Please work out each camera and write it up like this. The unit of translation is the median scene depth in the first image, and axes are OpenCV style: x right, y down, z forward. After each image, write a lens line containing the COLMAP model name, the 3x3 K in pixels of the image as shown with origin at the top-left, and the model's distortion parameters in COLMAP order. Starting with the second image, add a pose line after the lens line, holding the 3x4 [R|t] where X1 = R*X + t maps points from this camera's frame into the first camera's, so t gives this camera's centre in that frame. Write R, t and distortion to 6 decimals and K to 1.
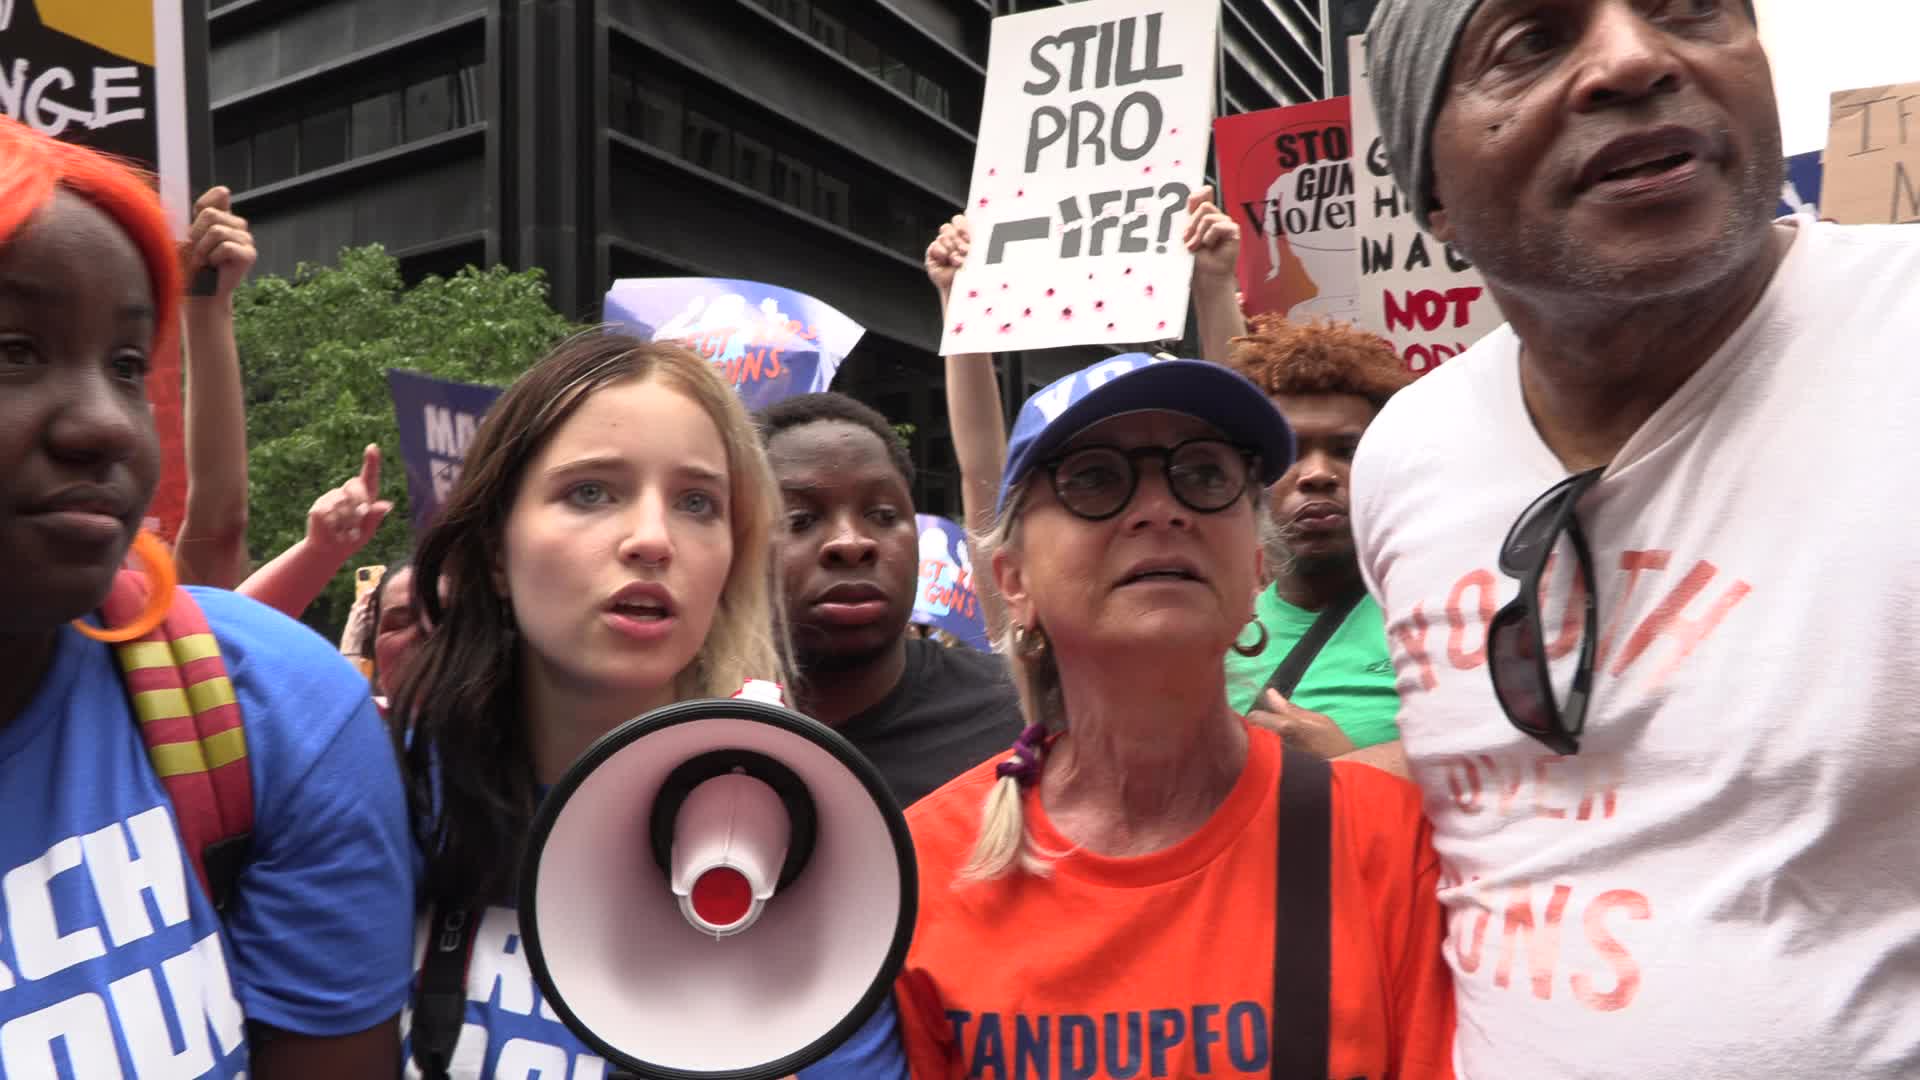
lens RADIAL K [[1524.7, 0, 960.0], [0, 1524.7, 540.0], [0, 0, 1]] dist [0.000965, -0.000331]
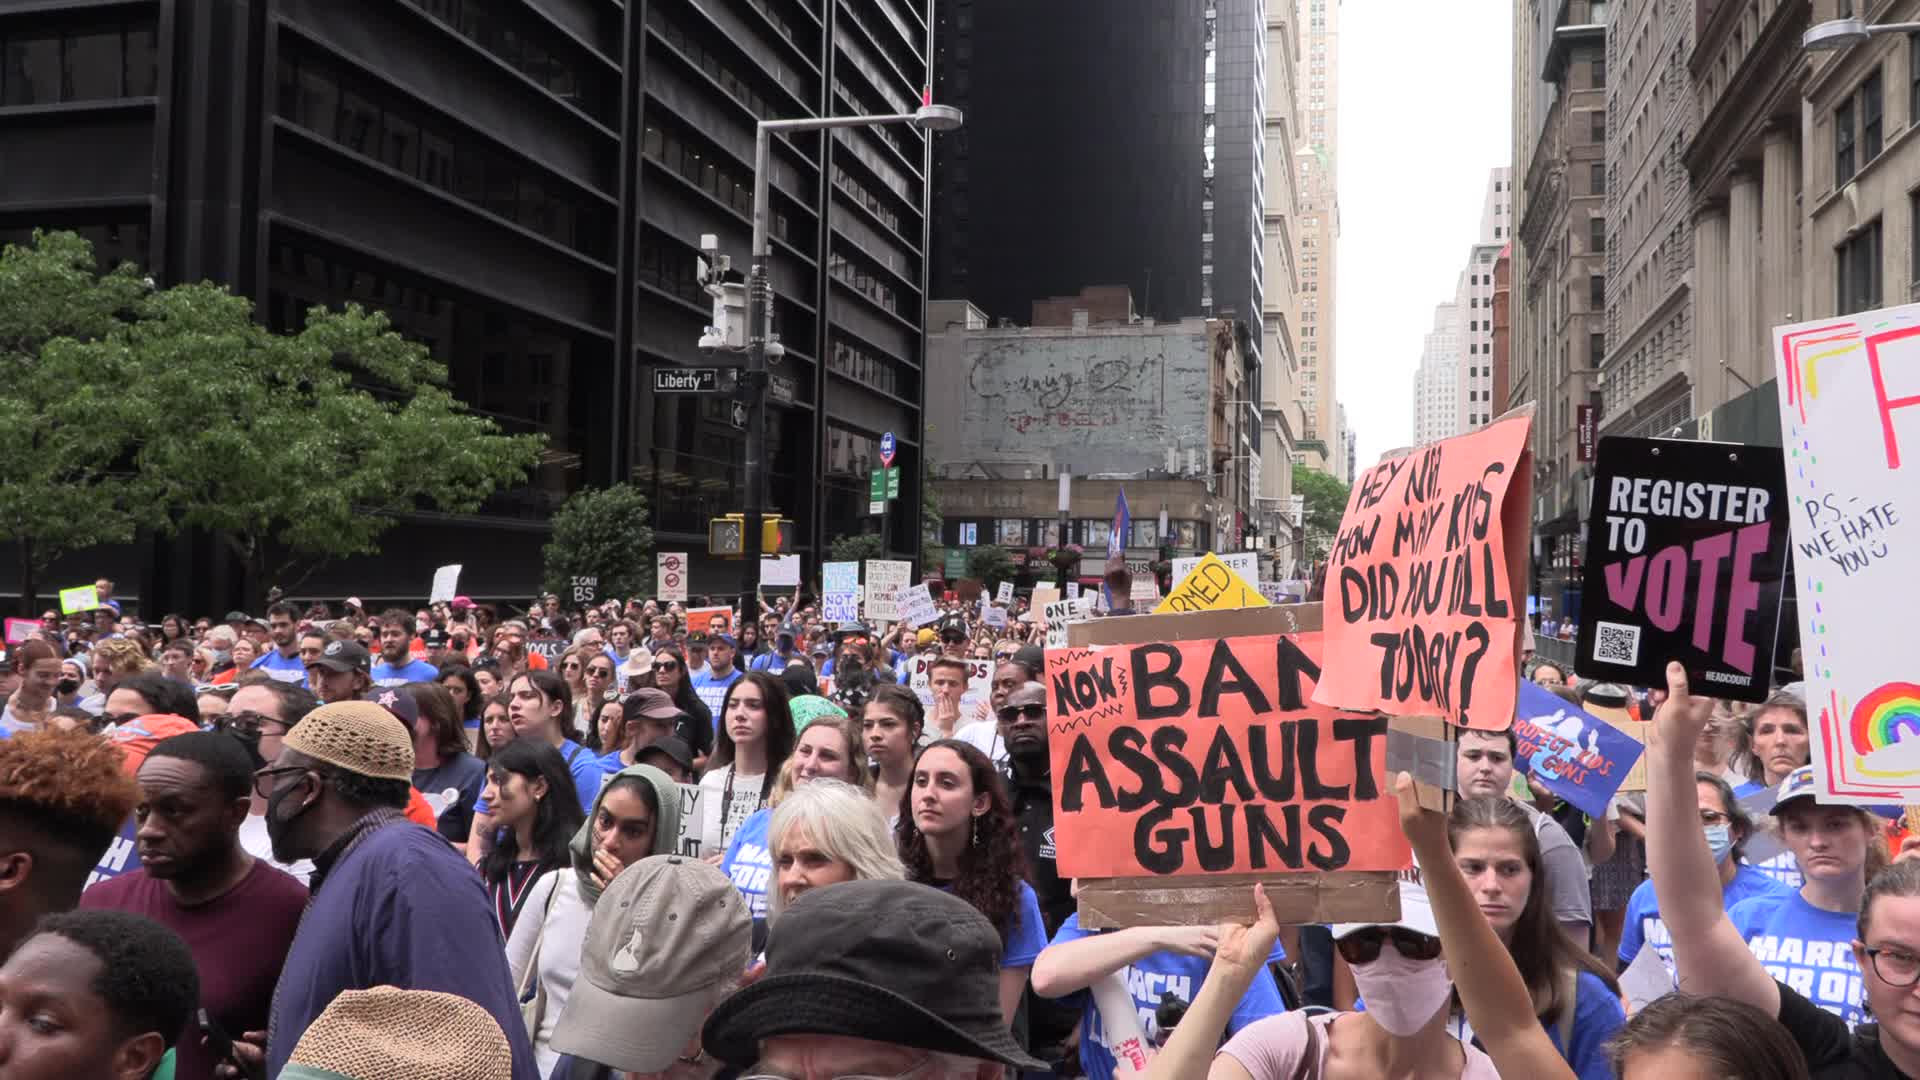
lens RADIAL K [[1524.7, 0, 960.0], [0, 1524.7, 540.0], [0, 0, 1]] dist [0.000965, -0.000331]
pose [[0.962716, 0.061812, 0.263359, -0.020077], [-0.077380, 0.995790, 0.049146, -0.051764], [-0.259212, -0.067692, 0.963445, -0.233711]]
